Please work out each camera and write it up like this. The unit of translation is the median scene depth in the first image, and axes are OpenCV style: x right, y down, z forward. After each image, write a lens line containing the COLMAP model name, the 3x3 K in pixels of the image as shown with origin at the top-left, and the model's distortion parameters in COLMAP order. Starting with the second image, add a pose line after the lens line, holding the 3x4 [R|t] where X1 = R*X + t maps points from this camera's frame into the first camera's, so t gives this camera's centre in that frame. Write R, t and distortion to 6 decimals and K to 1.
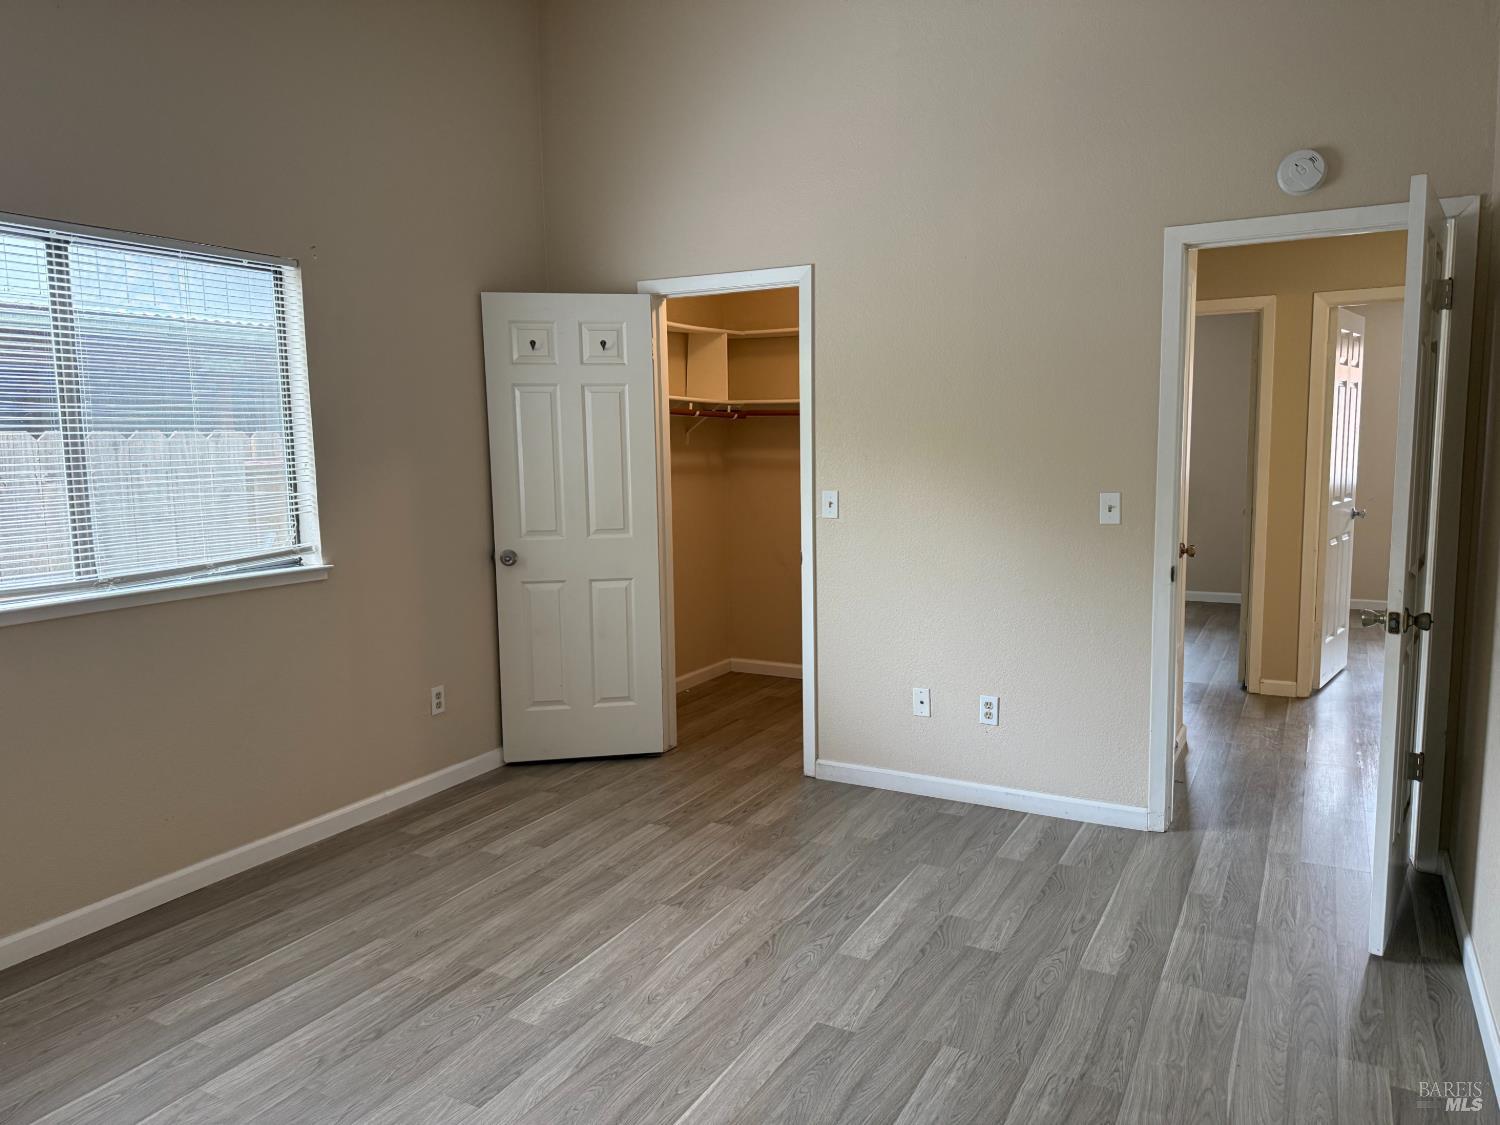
lens RADIAL K [[1049.6, 0, 753.1], [0, 1049.6, 564.4], [0, 0, 1]] dist [0.045617, -0.064791]
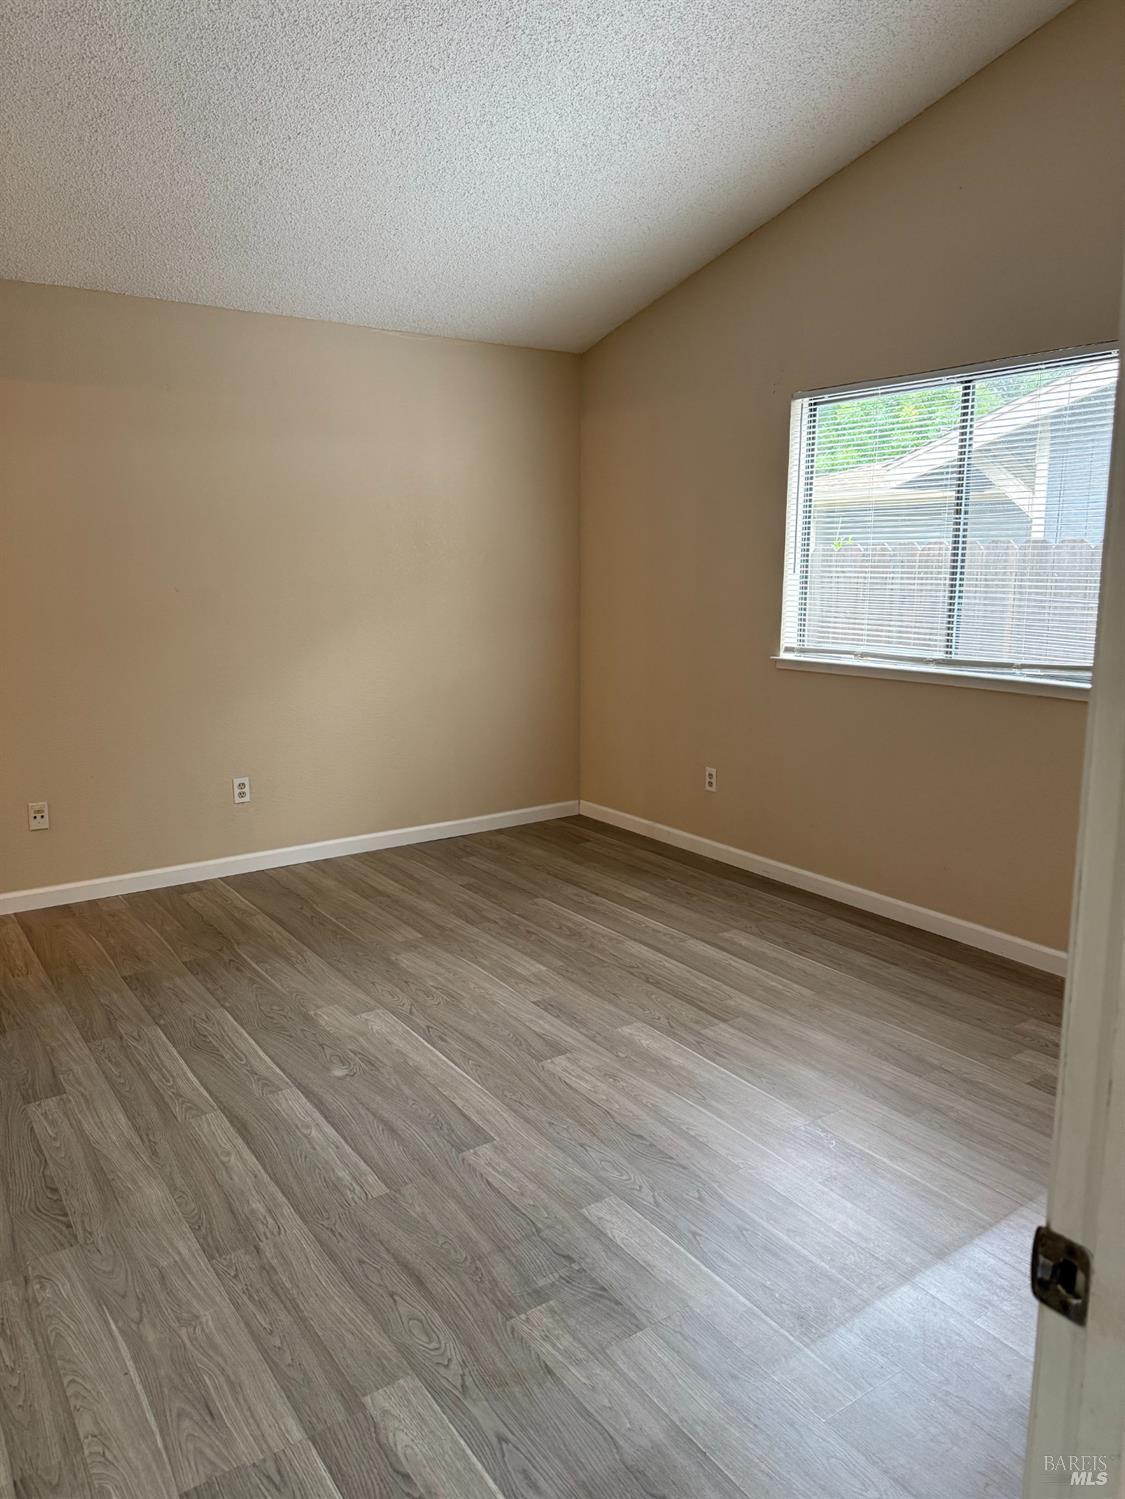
lens RADIAL K [[1048.9, 0, 567.7], [0, 1048.9, 750.3], [0, 0, 1]] dist [0.045617, -0.064791]
pose [[-0.444270, 0.177937, -0.878045, 0.840341], [-0.102450, 0.963558, 0.247103, -0.175529], [0.890016, 0.199736, -0.409850, 1.392845]]
